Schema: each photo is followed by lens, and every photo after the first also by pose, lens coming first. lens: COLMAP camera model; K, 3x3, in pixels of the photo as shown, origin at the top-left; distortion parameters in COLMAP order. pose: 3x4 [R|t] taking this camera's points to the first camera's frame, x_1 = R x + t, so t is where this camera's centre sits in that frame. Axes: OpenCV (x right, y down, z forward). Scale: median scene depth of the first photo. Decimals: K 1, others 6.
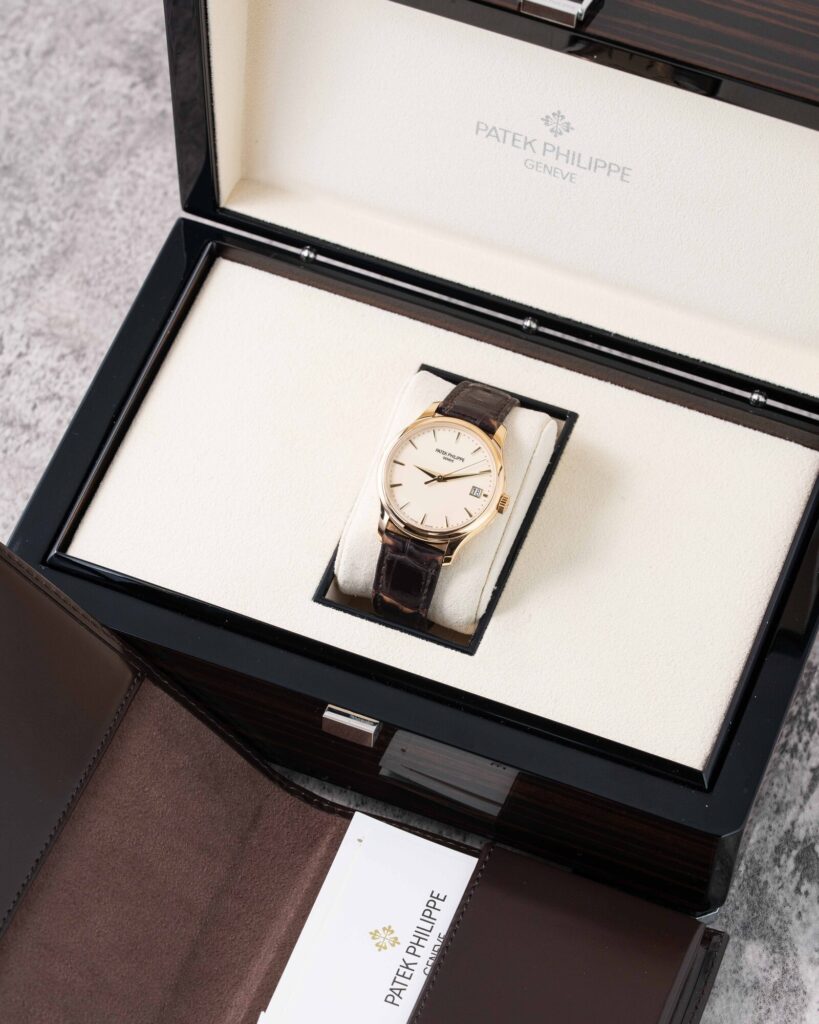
lens RADIAL K [[5801.8, 0, 409.2], [0, 5801.8, 512.1], [0, 0, 1]] dist [0.074280, 0.000000]
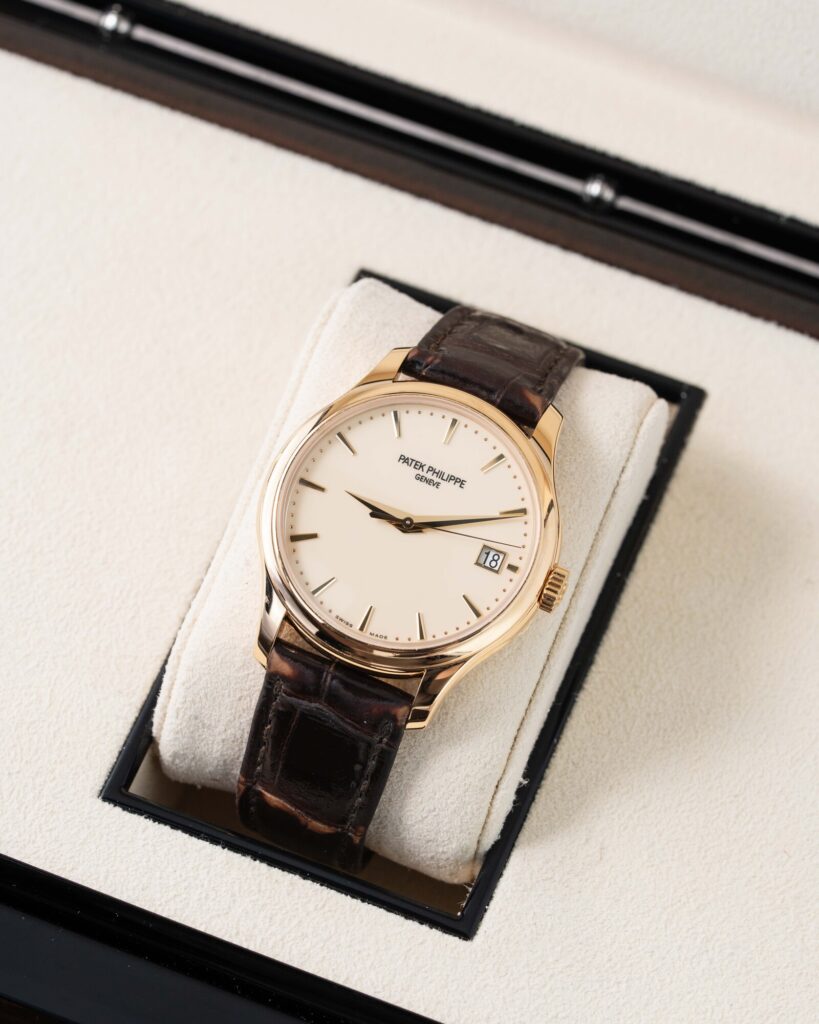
lens RADIAL K [[5801.8, 0, 410.4], [0, 5801.8, 512.2], [0, 0, 1]] dist [0.074280, 0.000000]
pose [[0.998842, 0.033277, 0.034756, -0.009311], [-0.033047, 0.999428, -0.007173, -0.003631], [-0.034974, 0.006017, 0.999370, 0.568878]]
